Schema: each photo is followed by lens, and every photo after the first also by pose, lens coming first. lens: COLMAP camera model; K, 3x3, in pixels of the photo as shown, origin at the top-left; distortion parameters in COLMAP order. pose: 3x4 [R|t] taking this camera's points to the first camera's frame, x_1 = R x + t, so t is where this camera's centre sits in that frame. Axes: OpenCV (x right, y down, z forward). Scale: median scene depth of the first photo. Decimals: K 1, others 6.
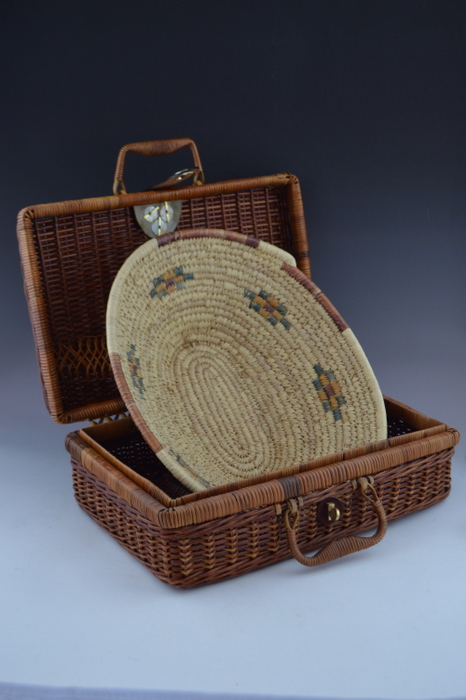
lens RADIAL K [[951.7, 0, 233.0], [0, 951.7, 350.0], [0, 0, 1]] dist [0.000739, 0.004201]
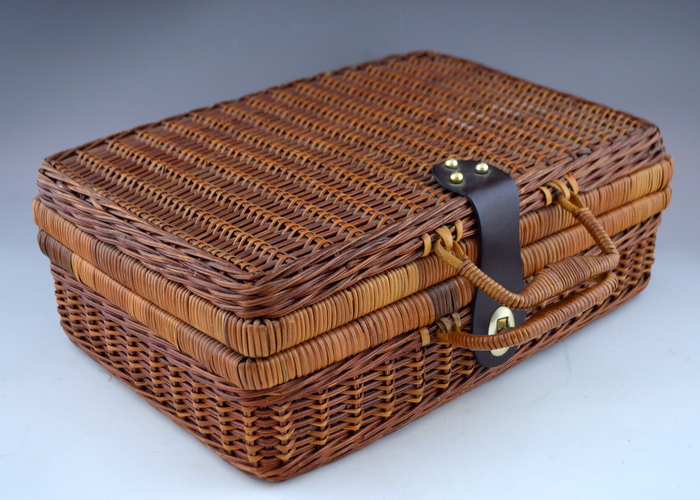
lens RADIAL K [[1149.4, 0, 350.0], [0, 1149.4, 250.0], [0, 0, 1]] dist [-0.034864, -0.063268]
pose [[0.988600, -0.062233, 0.137102, -0.095033], [0.040420, 0.986852, 0.156492, -0.002498], [-0.145038, -0.149167, 0.978117, 0.303402]]
